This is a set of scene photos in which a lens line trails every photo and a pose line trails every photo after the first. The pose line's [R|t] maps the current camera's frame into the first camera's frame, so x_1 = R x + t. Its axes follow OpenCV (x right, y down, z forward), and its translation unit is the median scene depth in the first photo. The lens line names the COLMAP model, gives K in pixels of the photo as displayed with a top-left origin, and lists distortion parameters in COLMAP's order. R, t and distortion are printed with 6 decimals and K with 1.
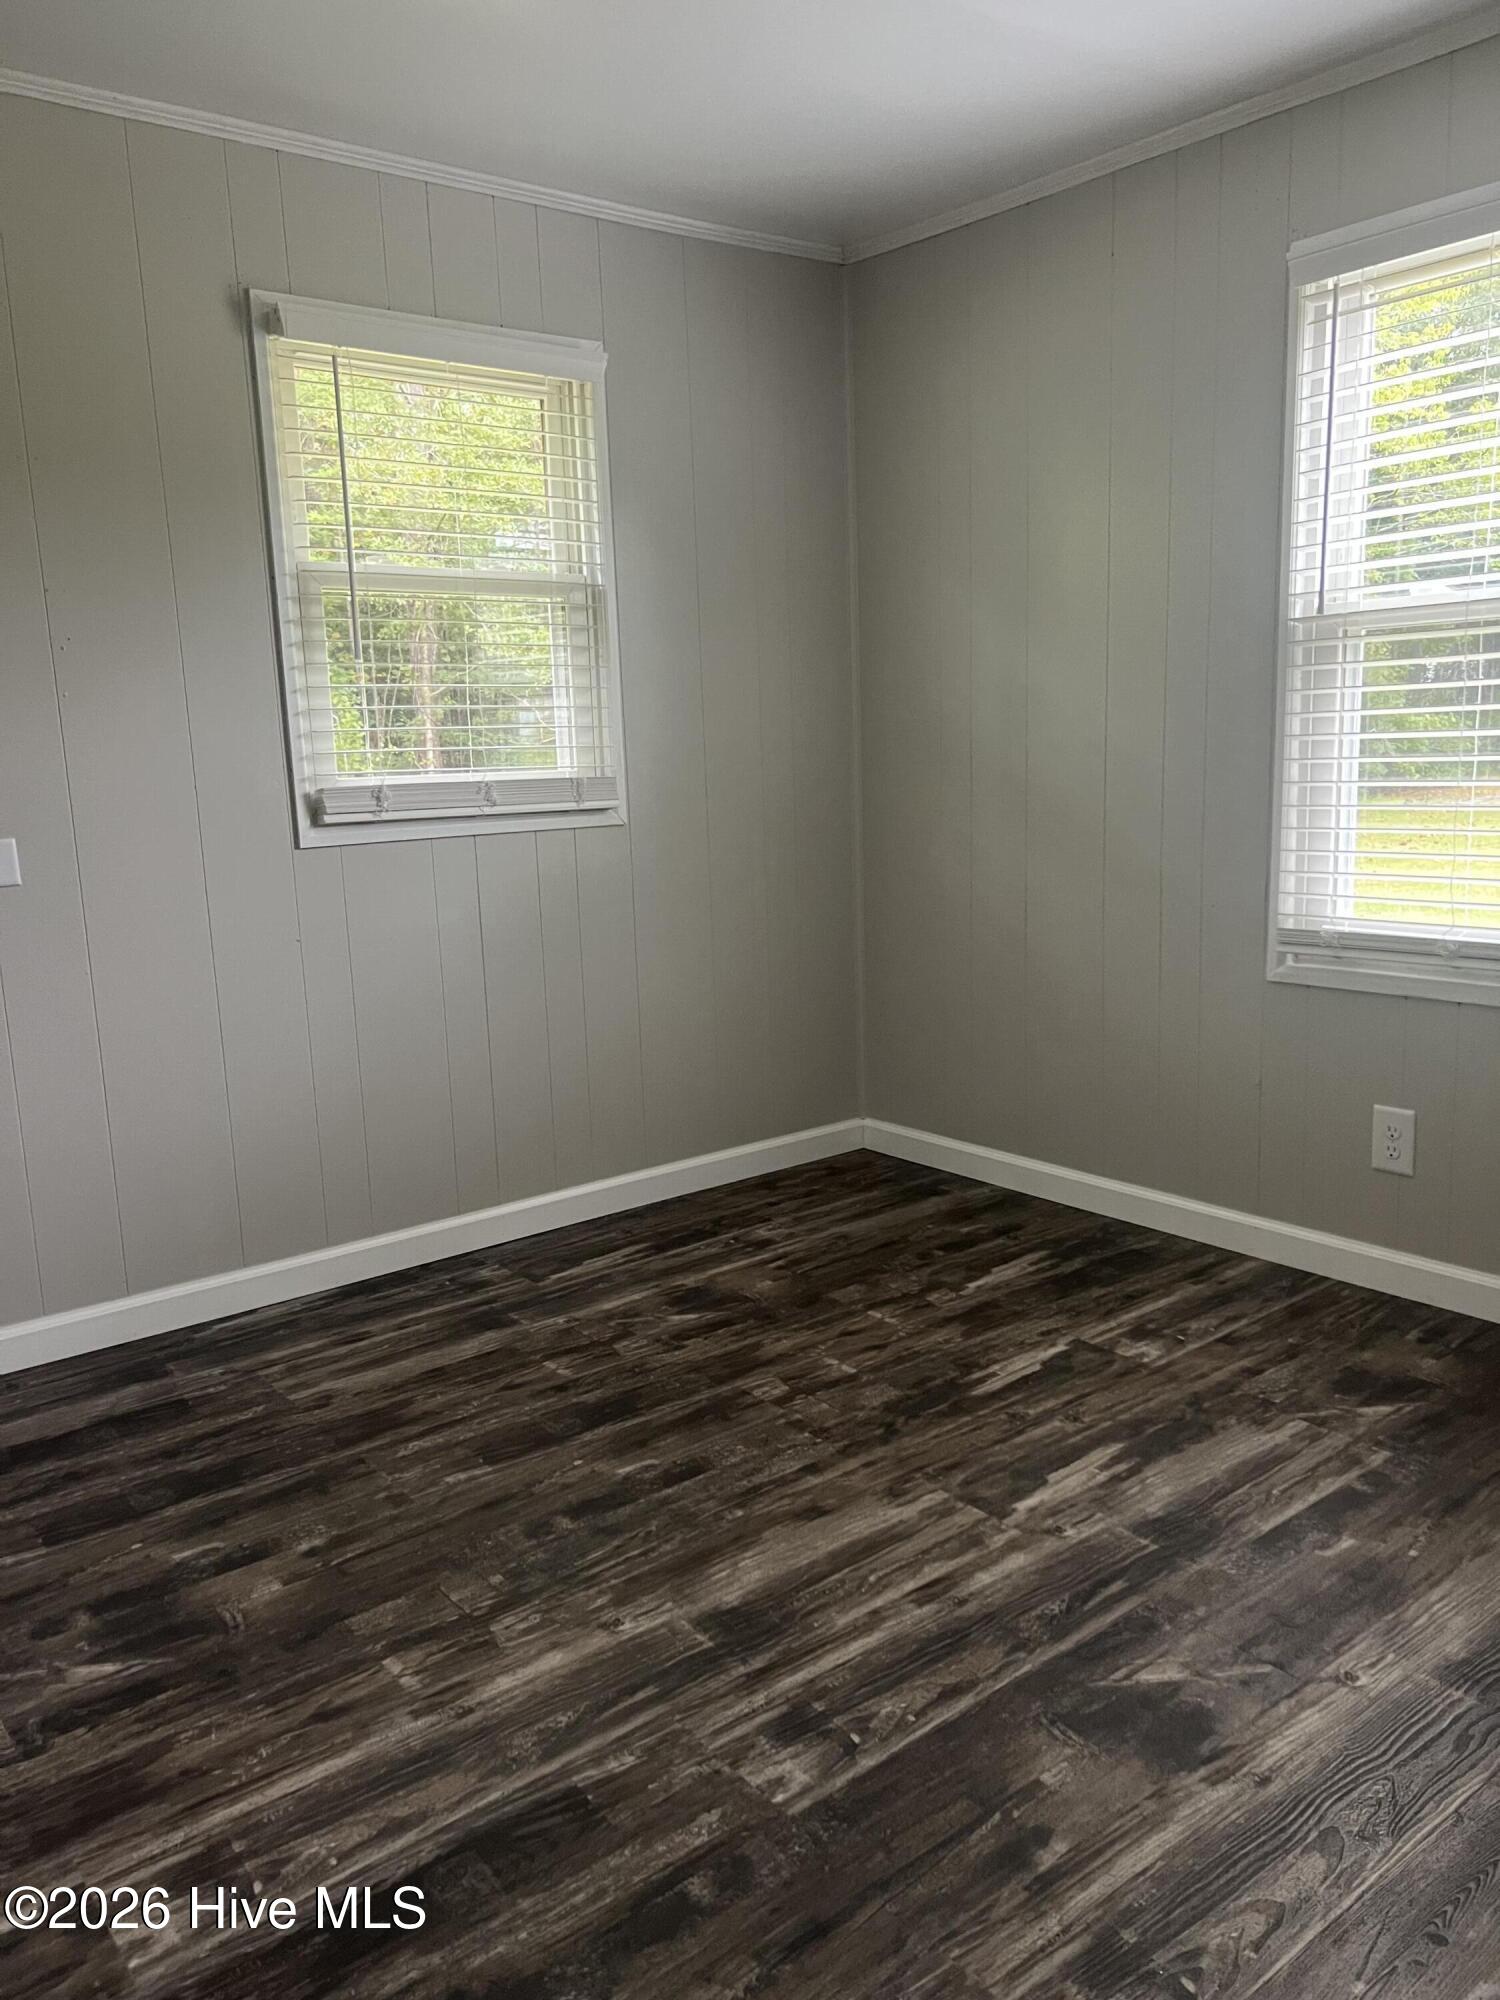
lens RADIAL K [[1508.5, 0, 750.0], [0, 1508.5, 1000.0], [0, 0, 1]] dist [0.080939, -0.079744]
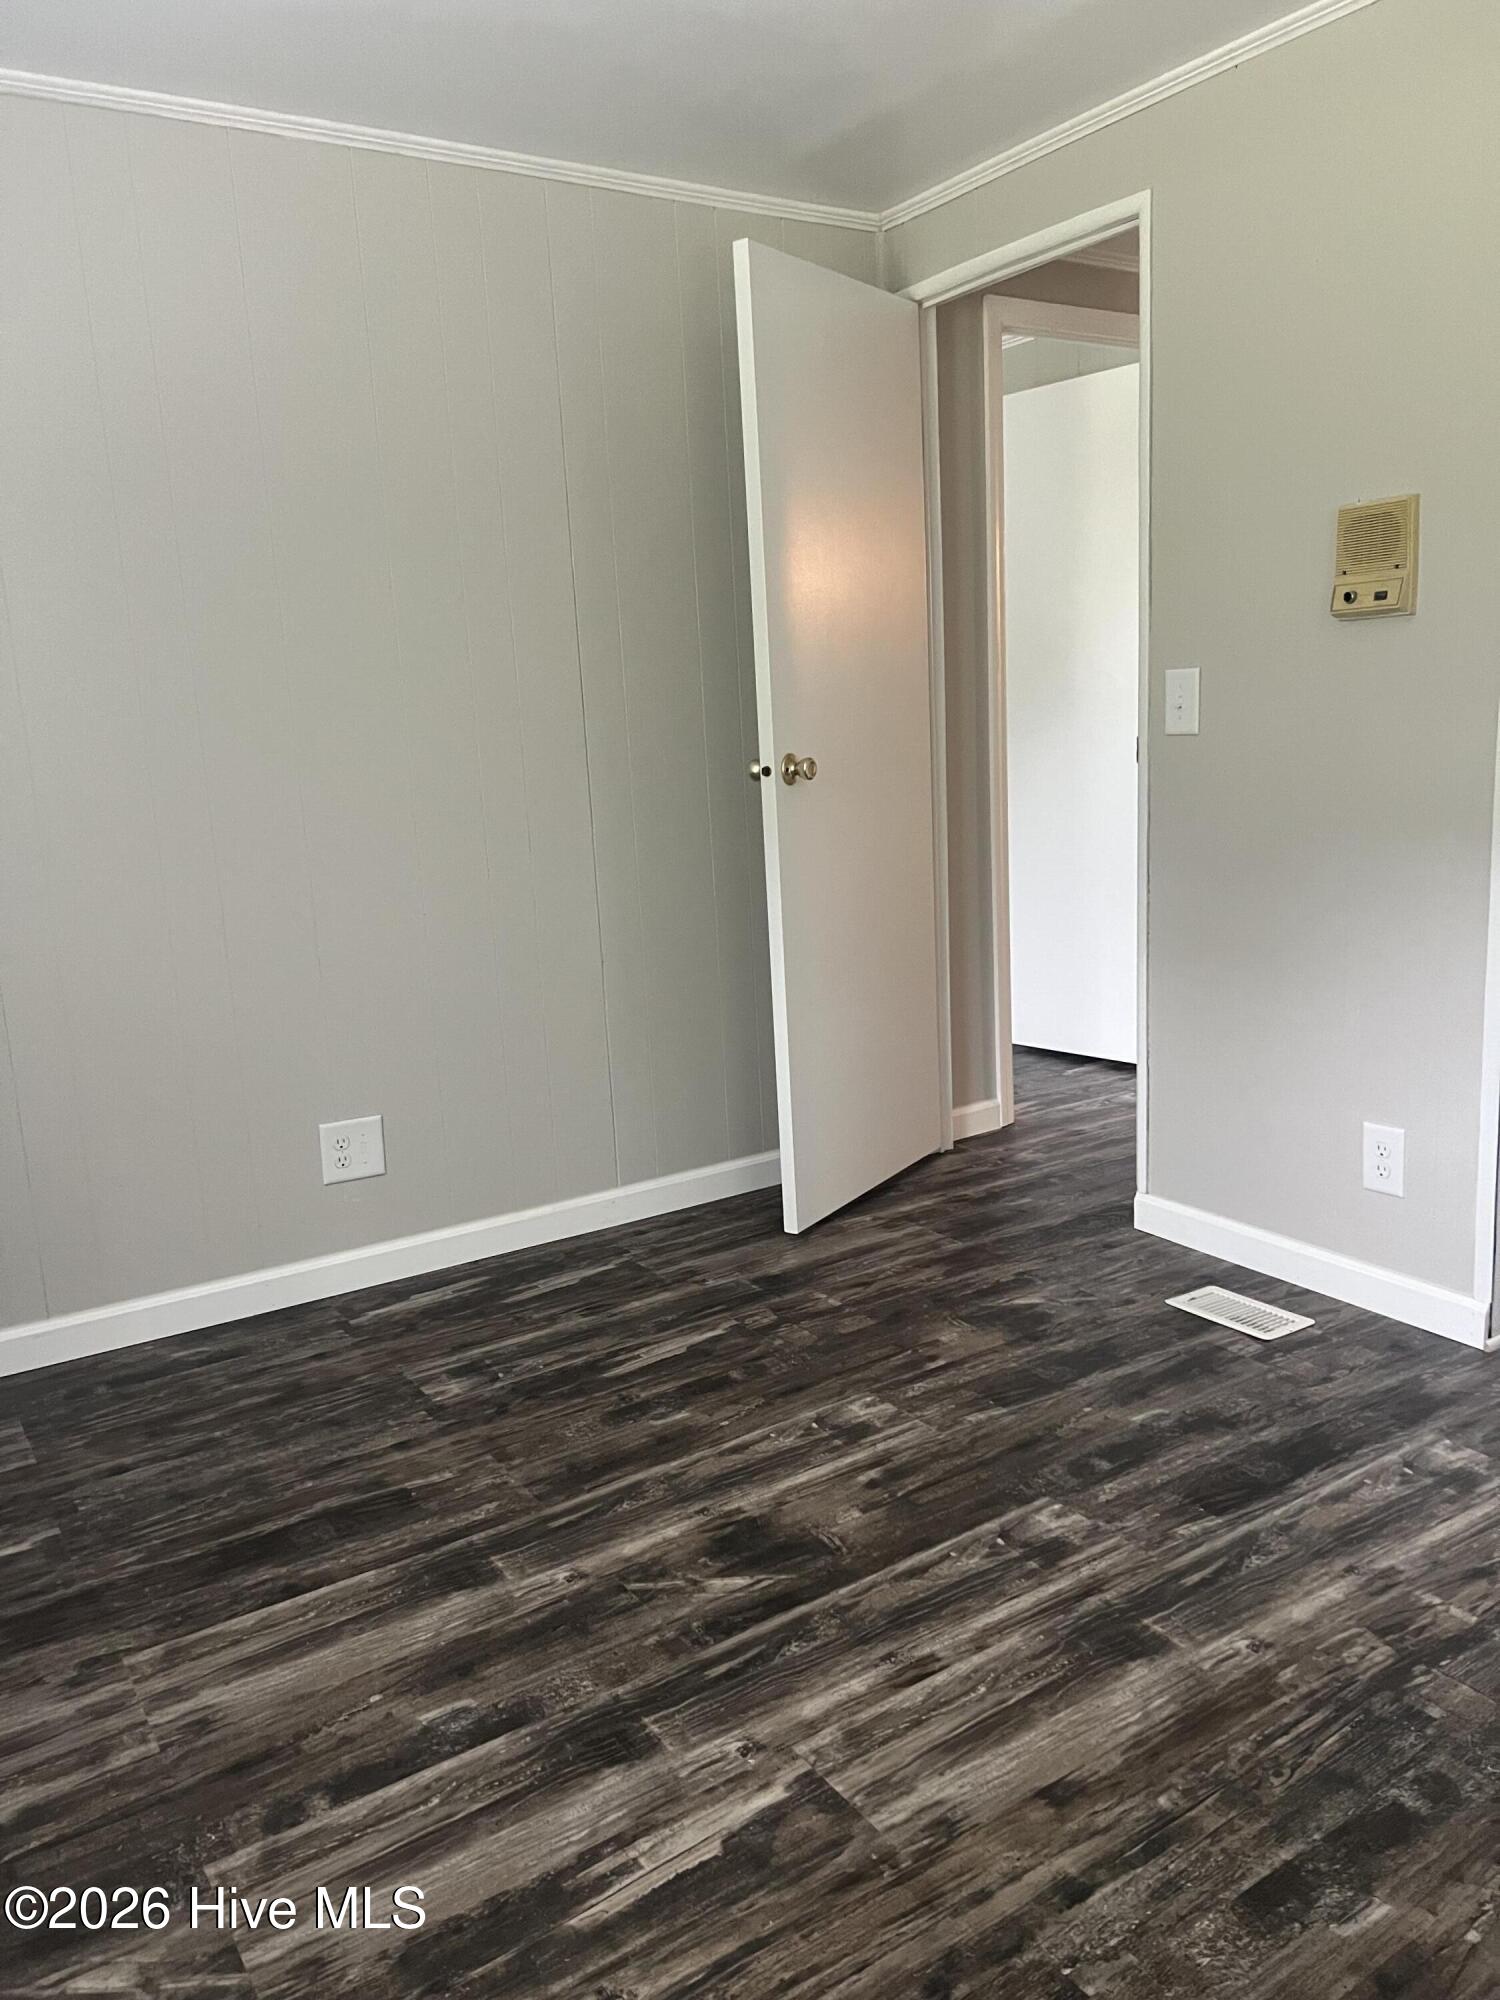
lens RADIAL K [[1508.5, 0, 750.0], [0, 1508.5, 1000.0], [0, 0, 1]] dist [0.080939, -0.079744]
pose [[-0.992905, 0.058357, 0.103606, 0.102184], [0.091850, 0.929752, 0.356546, -0.336771], [-0.075521, 0.363533, -0.928515, 1.754528]]
